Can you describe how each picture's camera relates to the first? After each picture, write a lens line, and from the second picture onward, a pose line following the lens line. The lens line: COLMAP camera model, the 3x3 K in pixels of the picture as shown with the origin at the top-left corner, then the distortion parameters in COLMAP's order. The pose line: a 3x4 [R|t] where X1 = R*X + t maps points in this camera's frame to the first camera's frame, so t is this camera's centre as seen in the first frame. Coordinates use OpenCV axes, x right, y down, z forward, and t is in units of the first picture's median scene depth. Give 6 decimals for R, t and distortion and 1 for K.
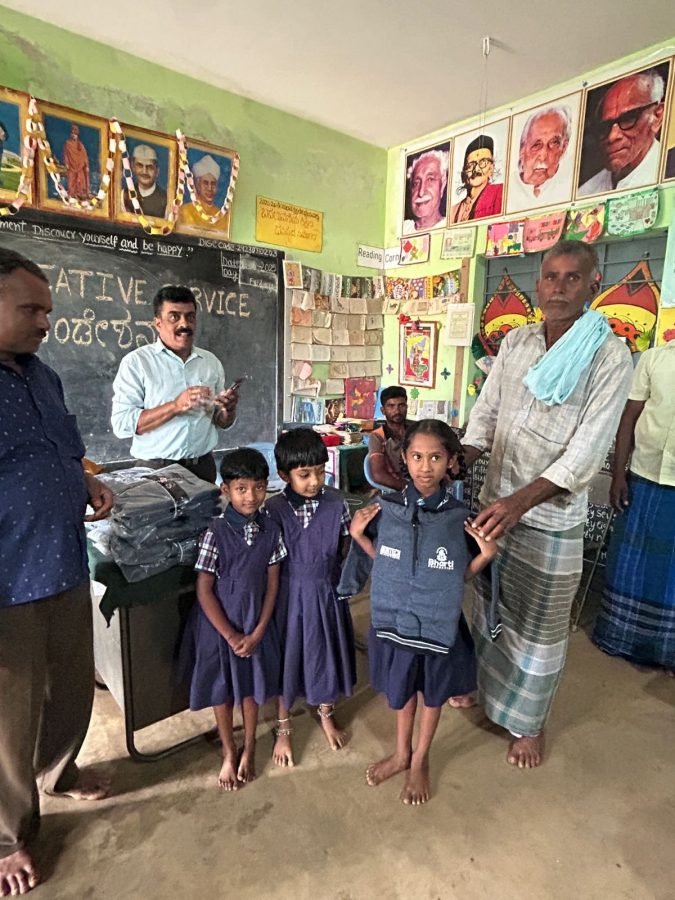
lens RADIAL K [[525.4, 0, 341.5], [0, 525.4, 448.8], [0, 0, 1]] dist [0.000326, -0.000809]
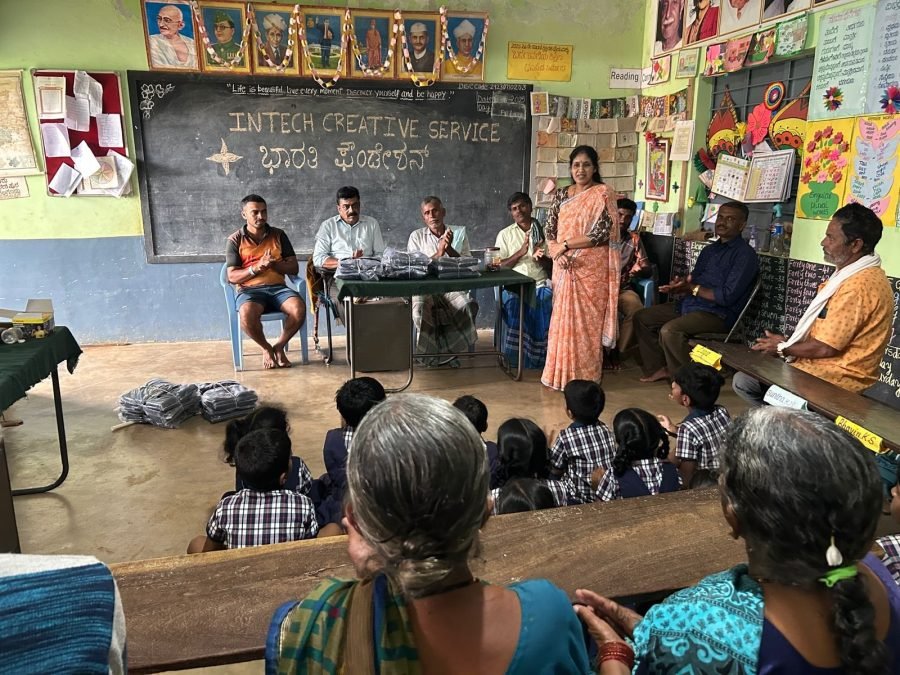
lens RADIAL K [[702.5, 0, 452.2], [0, 702.5, 338.9], [0, 0, 1]] dist [0.035186, -0.036455]
pose [[0.885092, 0.088551, -0.456915, 0.525171], [-0.065506, 0.995662, 0.066070, 0.108225], [0.460784, -0.028547, 0.887053, -0.535666]]
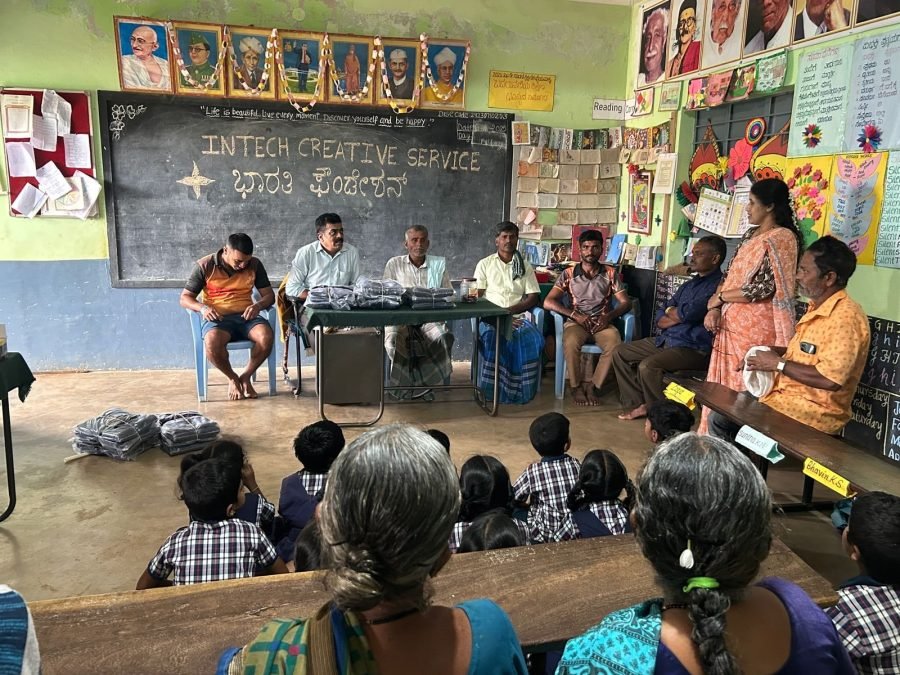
lens RADIAL K [[734.6, 0, 448.3], [0, 734.6, 336.5], [0, 0, 1]] dist [0.052709, -0.069263]
pose [[0.890678, 0.082673, -0.447055, 0.550861], [-0.083237, 0.996360, 0.018421, 0.103965], [0.446951, 0.020804, 0.894317, -0.541724]]
